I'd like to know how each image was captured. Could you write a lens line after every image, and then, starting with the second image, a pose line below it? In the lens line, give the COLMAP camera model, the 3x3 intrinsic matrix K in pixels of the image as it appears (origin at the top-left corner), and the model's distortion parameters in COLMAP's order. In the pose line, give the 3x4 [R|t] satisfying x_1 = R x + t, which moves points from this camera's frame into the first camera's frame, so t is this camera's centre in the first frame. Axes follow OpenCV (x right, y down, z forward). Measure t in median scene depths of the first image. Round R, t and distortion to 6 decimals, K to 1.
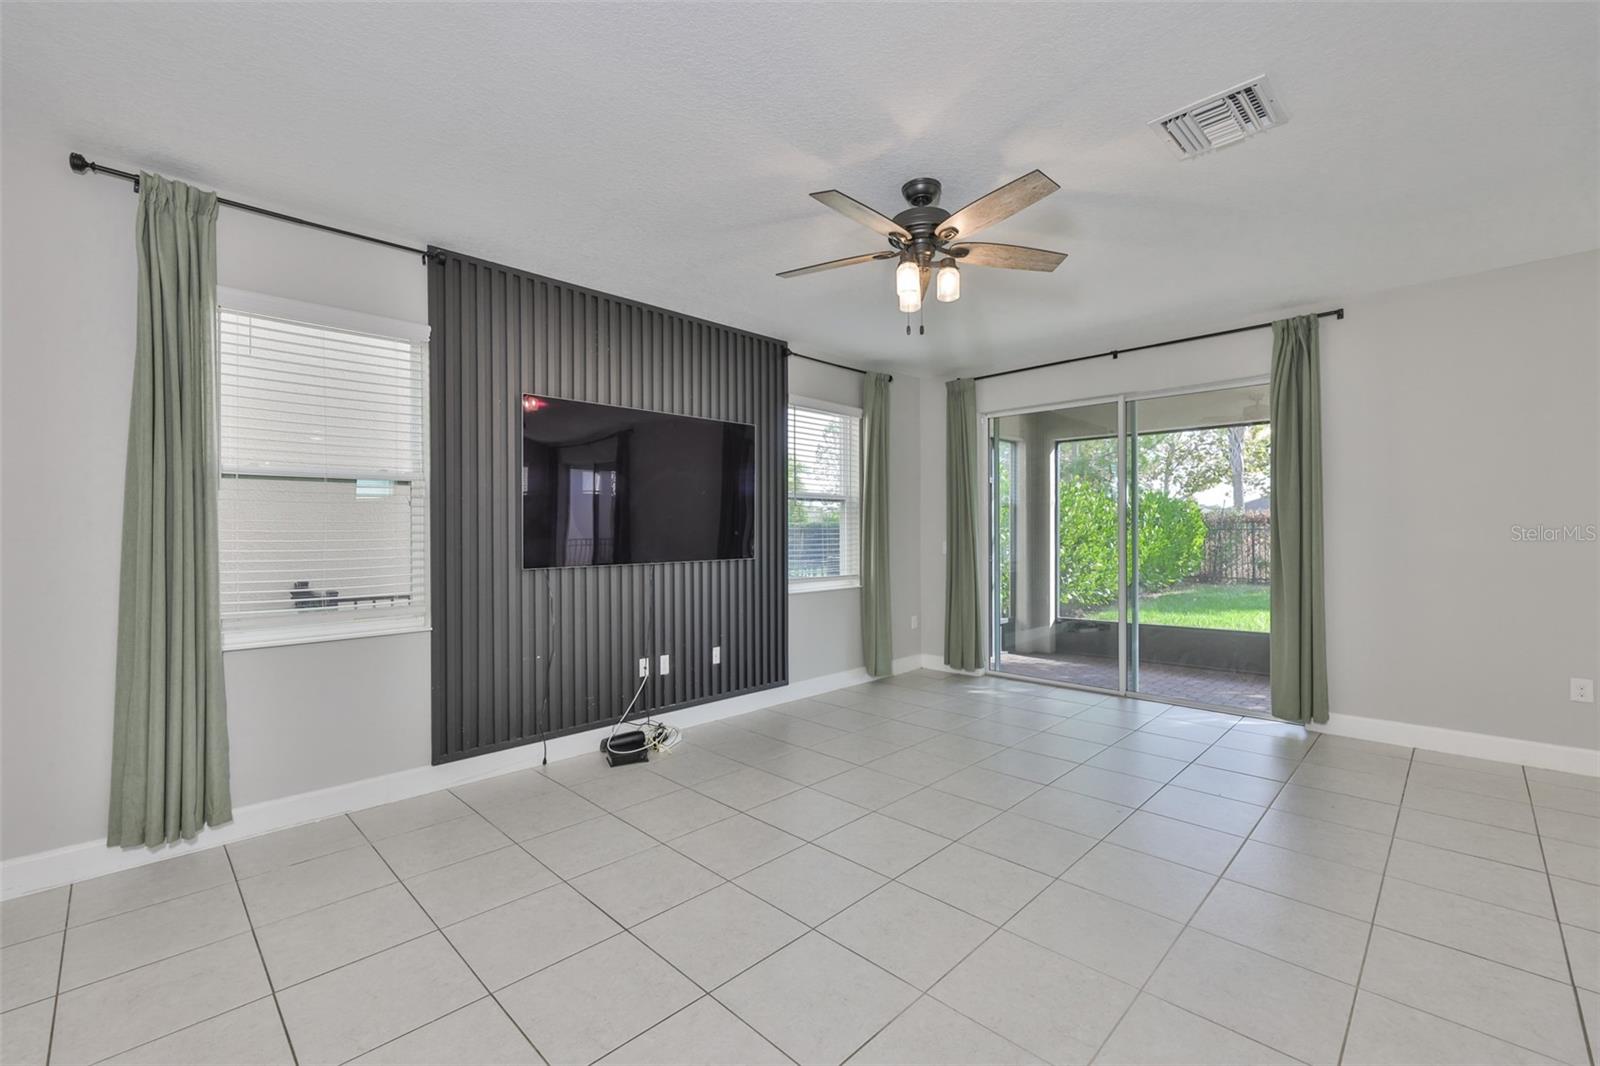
lens RADIAL K [[683.8, 0, 797.6], [0, 683.8, 537.0], [0, 0, 1]] dist [0.000747, 0.001153]
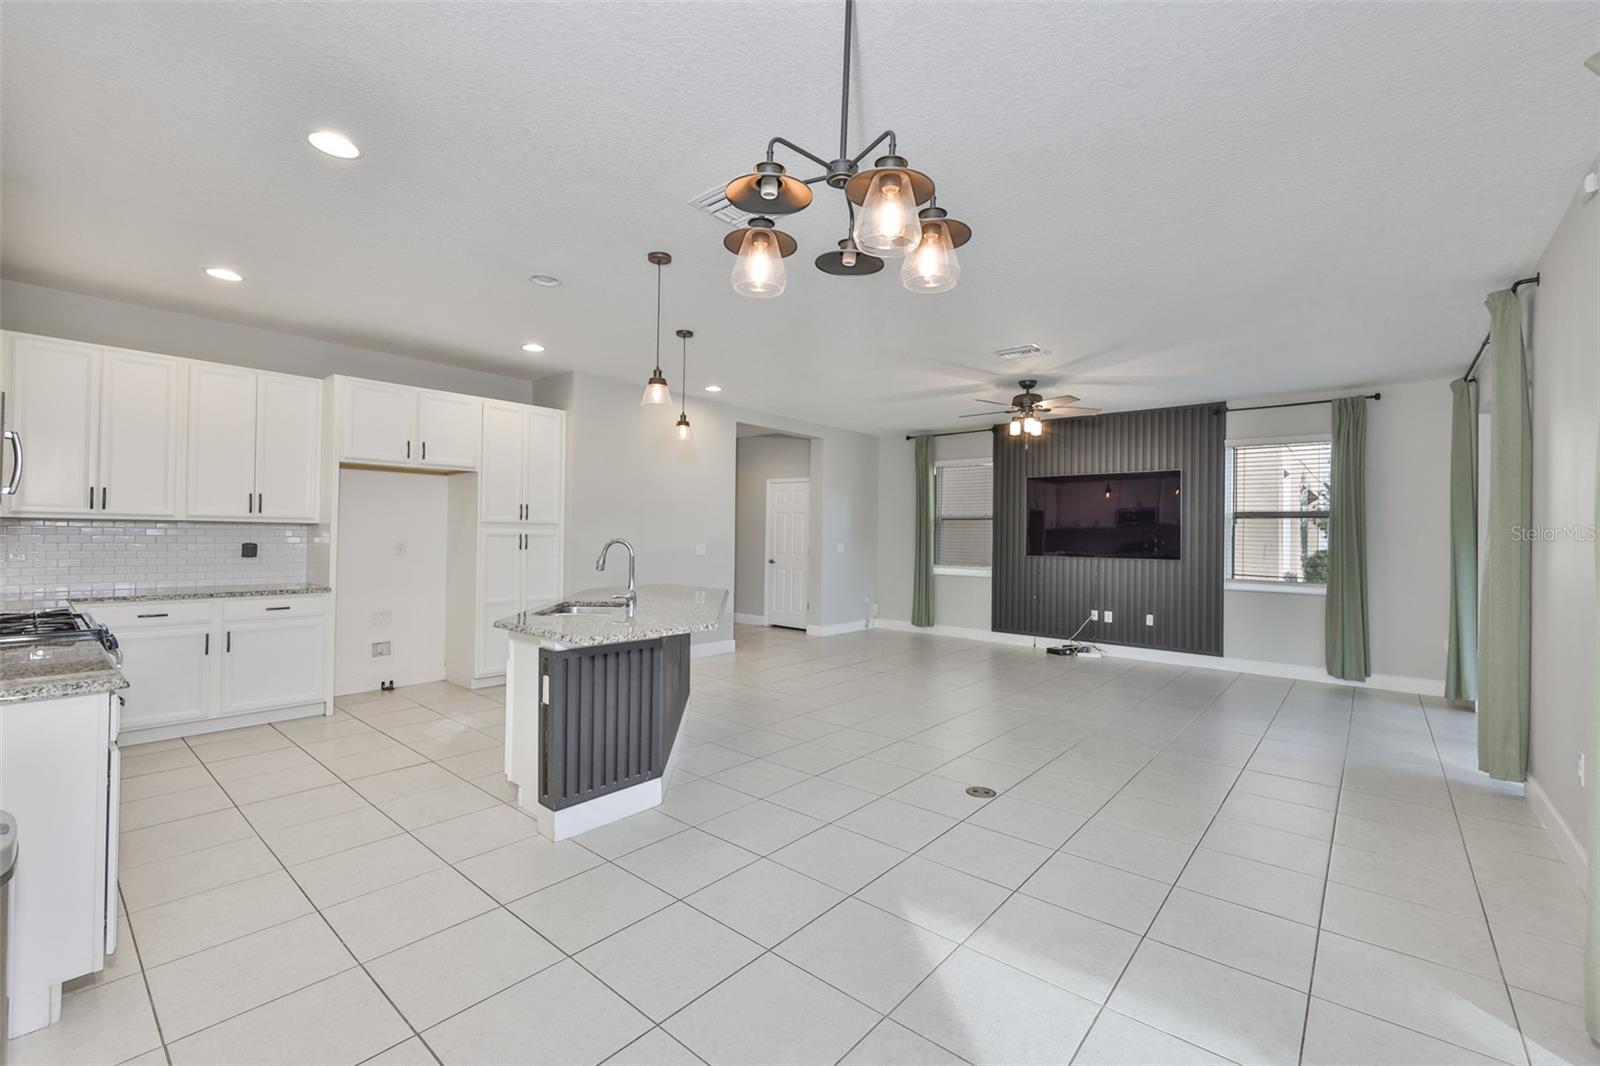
lens RADIAL K [[683.8, 0, 801.0], [0, 683.8, 531.8], [0, 0, 1]] dist [0.000747, 0.001153]
pose [[0.074319, 0.001086, -0.997234, 1.279640], [-0.026994, 0.999635, -0.000923, -0.005514], [0.996869, 0.026988, 0.074321, 0.073992]]
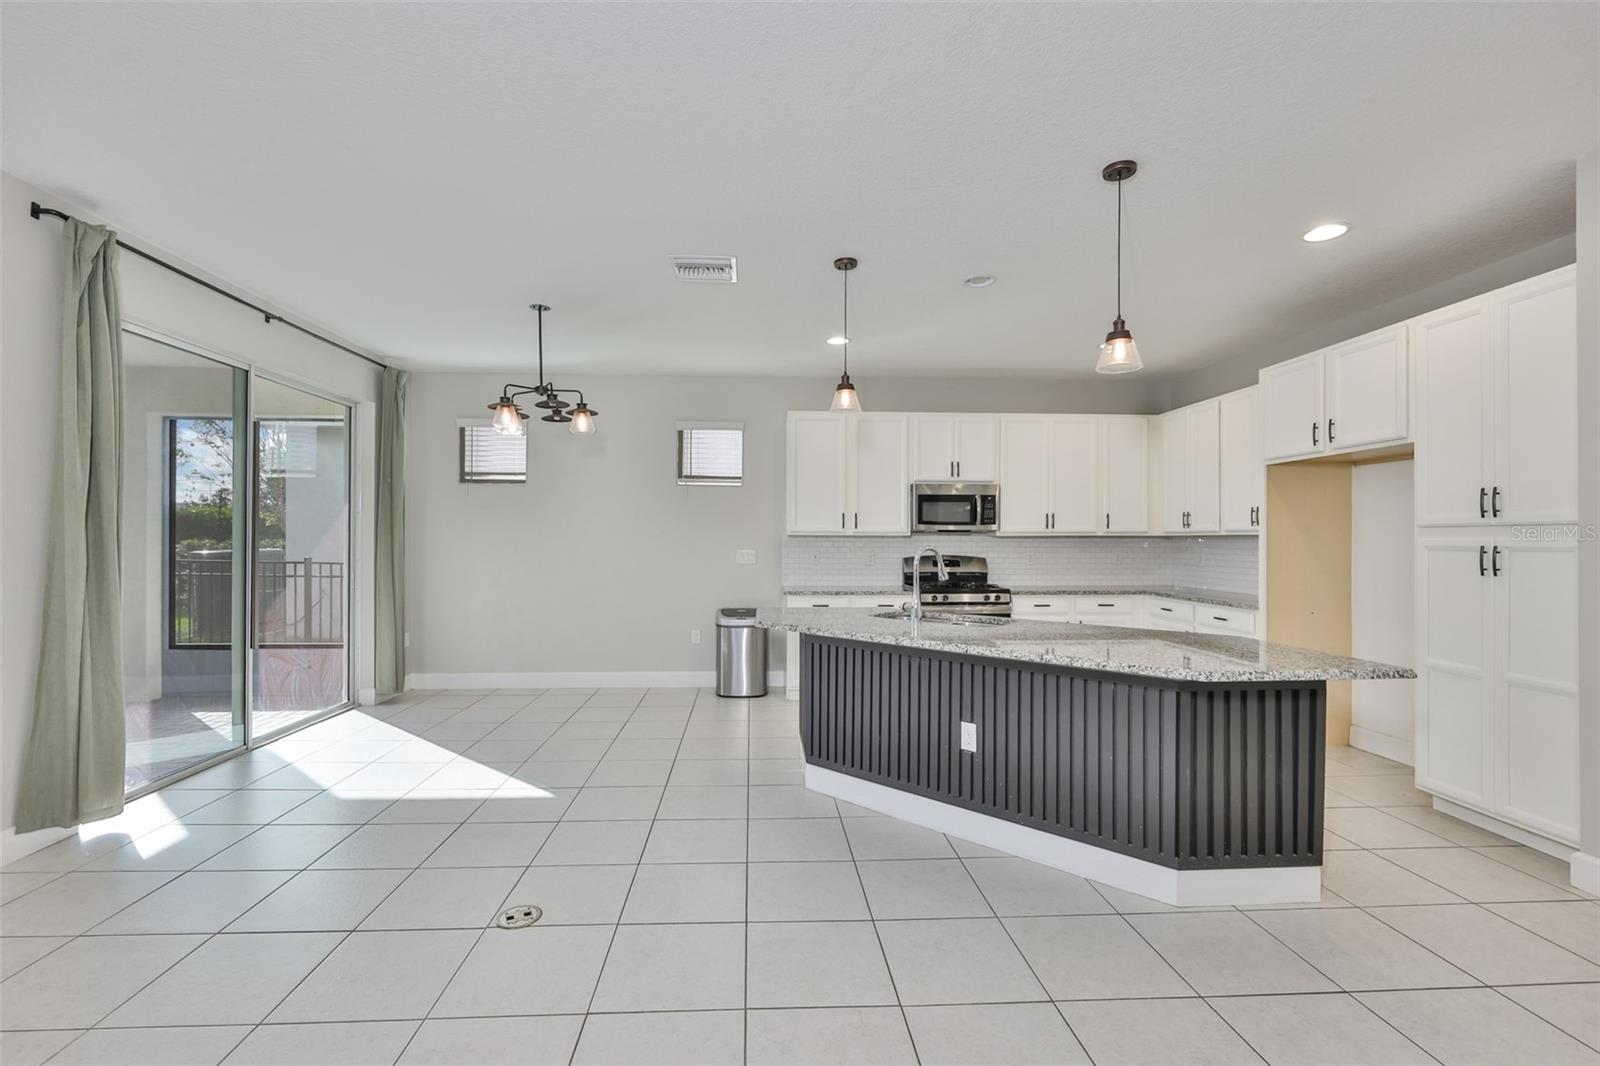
lens RADIAL K [[683.8, 0, 782.9], [0, 683.8, 536.4], [0, 0, 1]] dist [0.000747, 0.001153]
pose [[-0.736480, 0.006113, 0.676432, 0.165259], [0.008465, 0.999964, 0.000179, -0.003438], [-0.676407, 0.005858, -0.736505, 0.526900]]
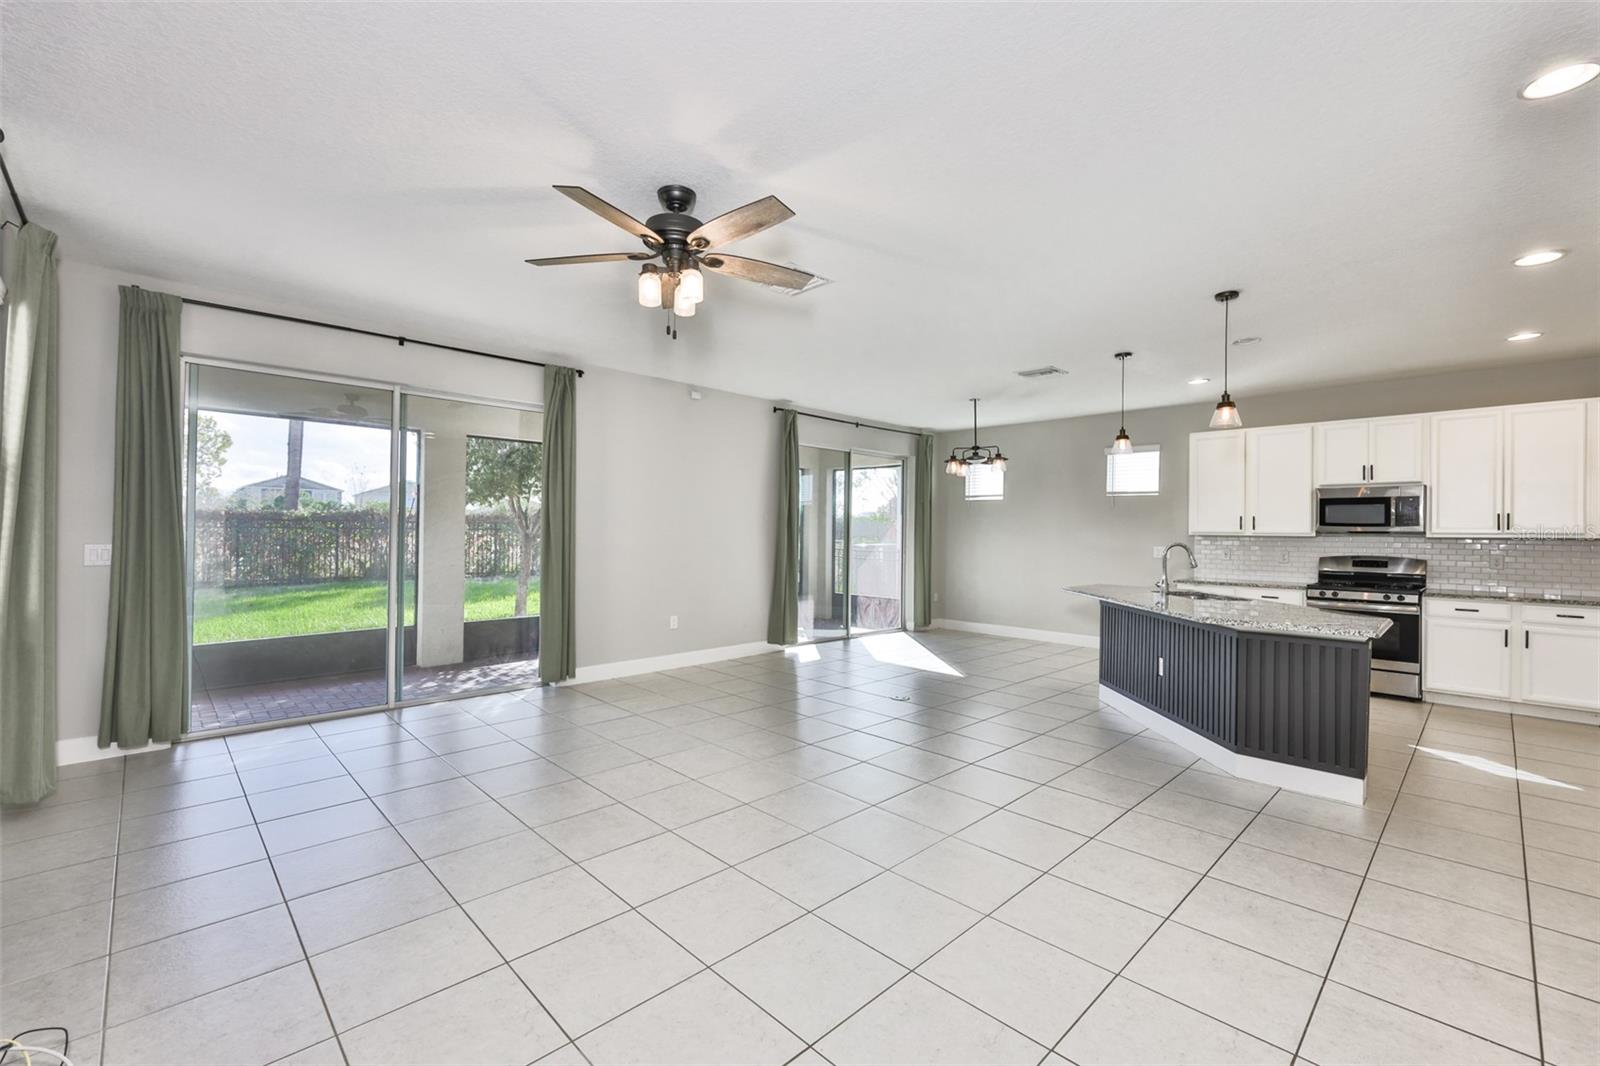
lens RADIAL K [[683.8, 0, 802.4], [0, 683.8, 528.9], [0, 0, 1]] dist [0.000747, 0.001153]
pose [[0.016888, 0.011152, 0.999795, -0.460686], [-0.000969, 0.999938, -0.011137, -0.001551], [-0.999857, -0.000781, 0.016897, 0.444405]]
